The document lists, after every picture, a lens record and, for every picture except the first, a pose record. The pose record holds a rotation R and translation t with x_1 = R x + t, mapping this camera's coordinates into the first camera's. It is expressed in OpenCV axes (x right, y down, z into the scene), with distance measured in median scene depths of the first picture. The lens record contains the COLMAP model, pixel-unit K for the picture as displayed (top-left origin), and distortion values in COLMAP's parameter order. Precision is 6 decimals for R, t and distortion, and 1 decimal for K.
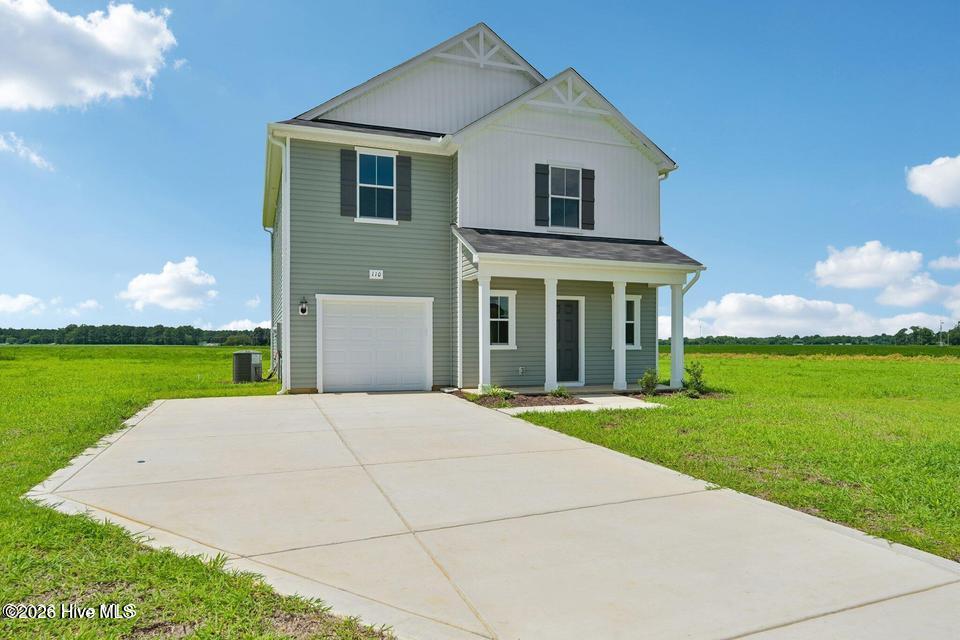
lens RADIAL K [[585.2, 0, 480.8], [0, 585.2, 325.3], [0, 0, 1]] dist [0.001549, 0.000098]
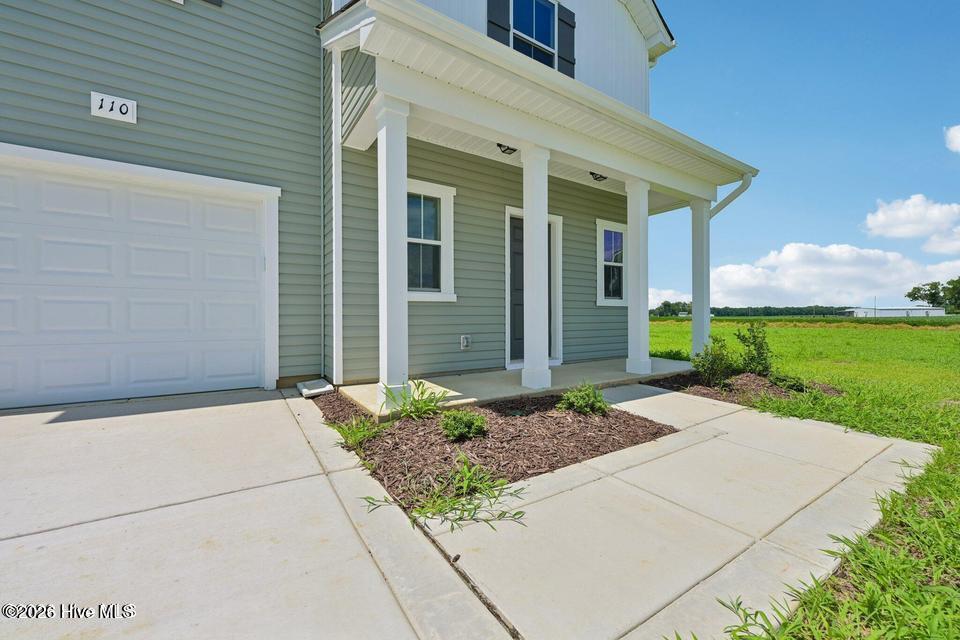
lens RADIAL K [[390.4, 0, 474.5], [0, 390.4, 315.9], [0, 0, 1]] dist [-0.004700, 0.000226]
pose [[0.976333, -0.000733, 0.216269, 0.002826], [-0.007770, 0.999230, 0.038467, 0.040948], [-0.216131, -0.039237, 0.975576, 0.672308]]
